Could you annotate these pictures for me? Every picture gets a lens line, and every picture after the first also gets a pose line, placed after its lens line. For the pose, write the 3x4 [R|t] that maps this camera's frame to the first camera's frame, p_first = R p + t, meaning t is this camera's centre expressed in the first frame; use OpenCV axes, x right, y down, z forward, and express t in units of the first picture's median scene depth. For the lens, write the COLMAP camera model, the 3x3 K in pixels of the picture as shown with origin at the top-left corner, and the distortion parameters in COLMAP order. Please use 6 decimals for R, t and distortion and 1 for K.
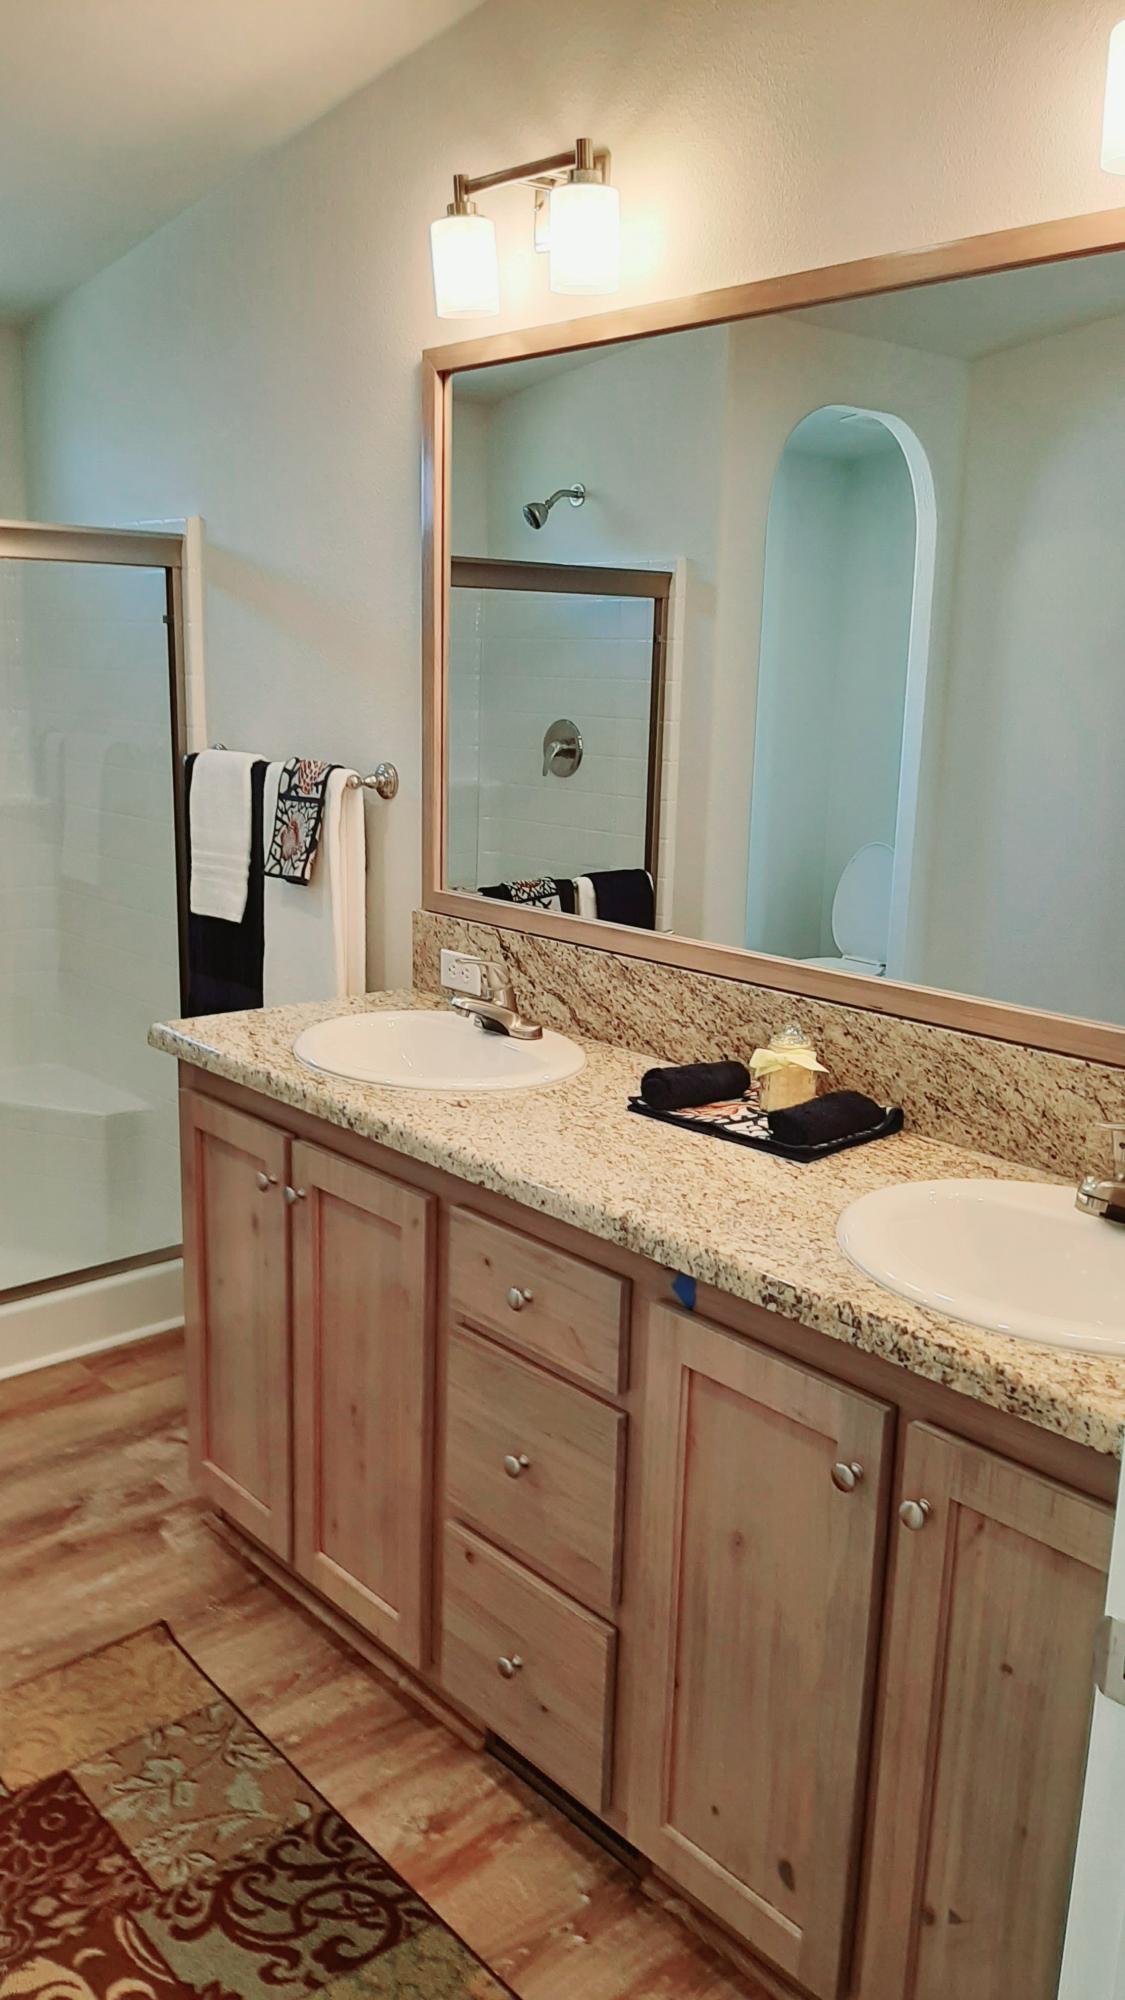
lens RADIAL K [[1552.6, 0, 535.7], [0, 1552.6, 1016.7], [0, 0, 1]] dist [0.092901, -0.167155]
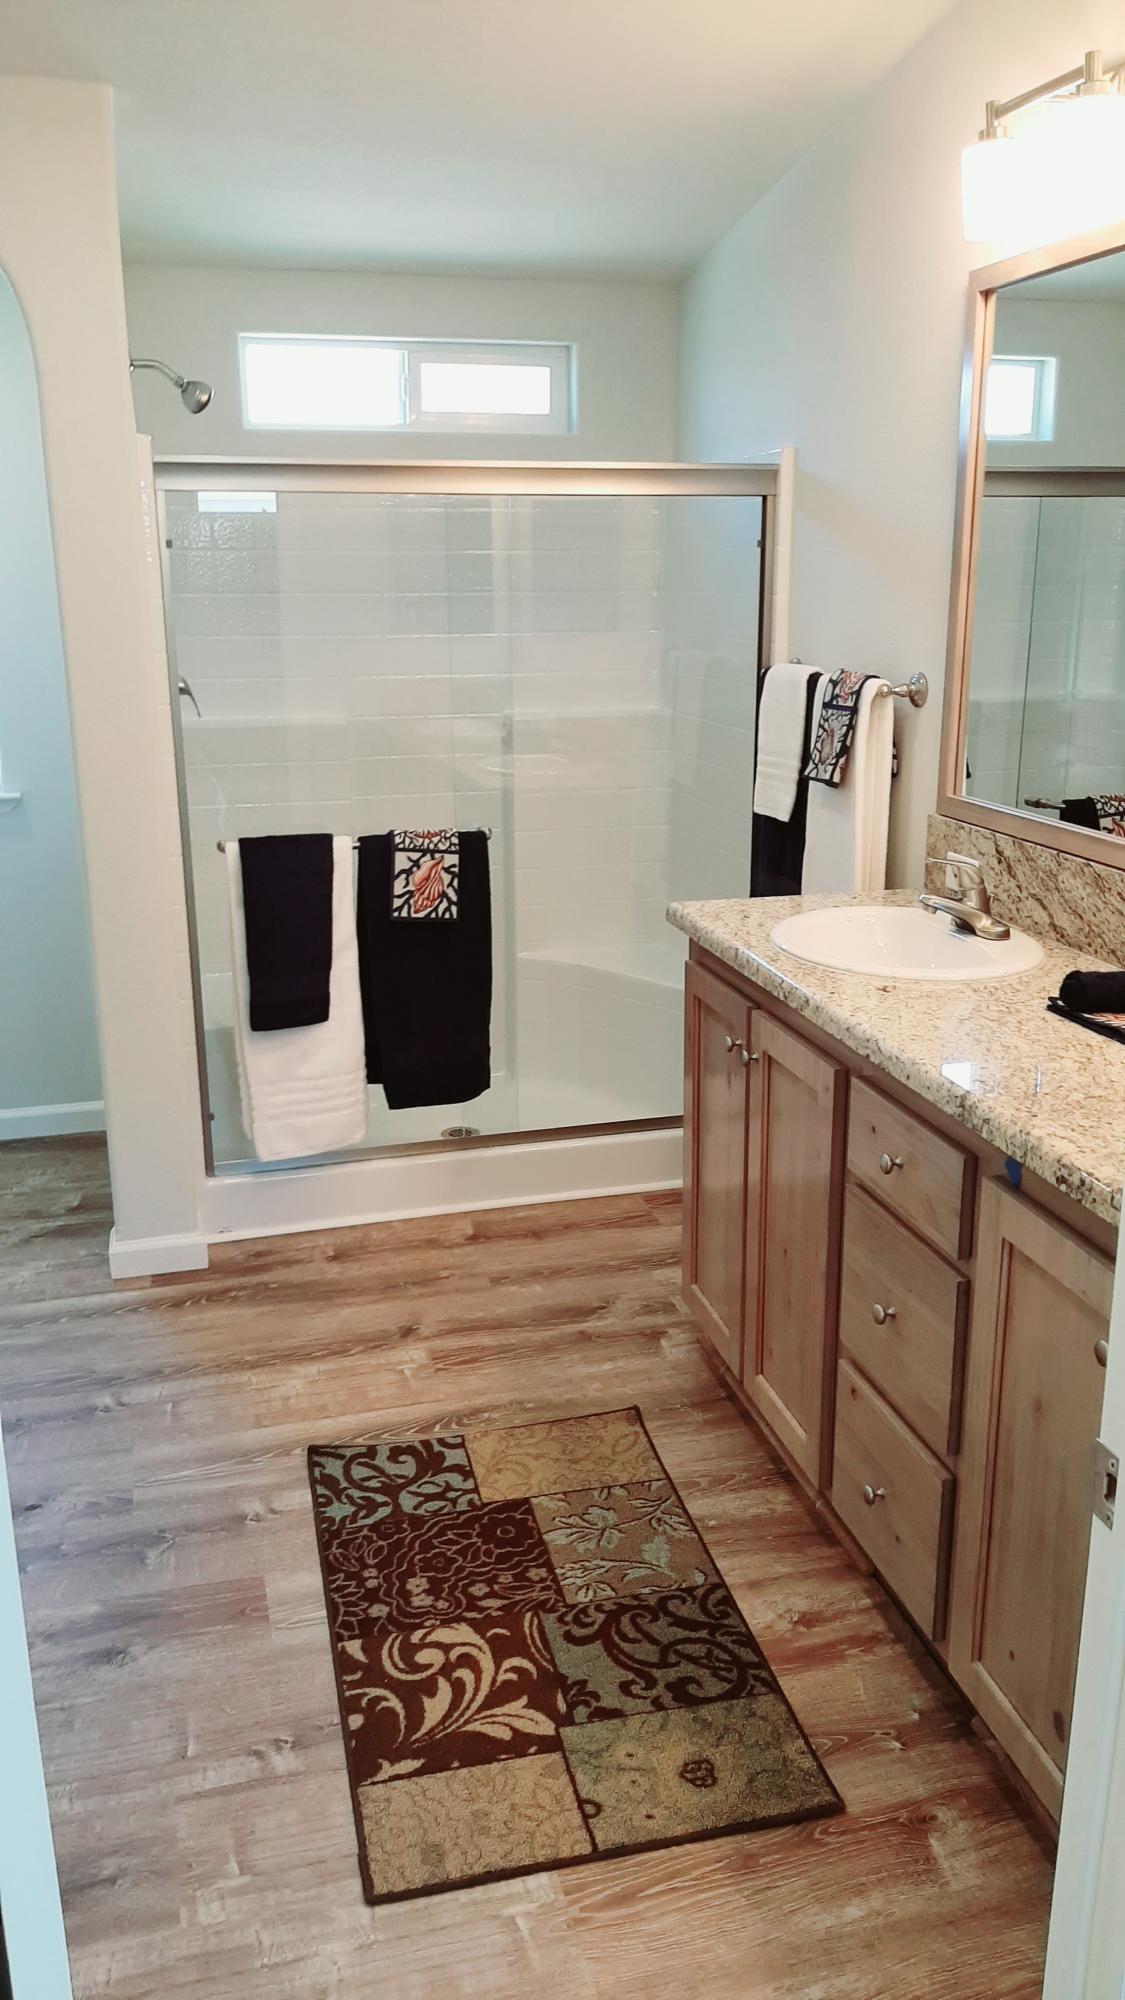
lens RADIAL K [[1520.5, 0, 562.5], [0, 1520.5, 1000.0], [0, 0, 1]] dist [0.103570, -0.152837]
pose [[0.895103, 0.095346, -0.435545, 0.206119], [-0.075863, 0.995192, 0.061951, 0.014596], [0.439357, -0.022411, 0.898033, -0.056714]]
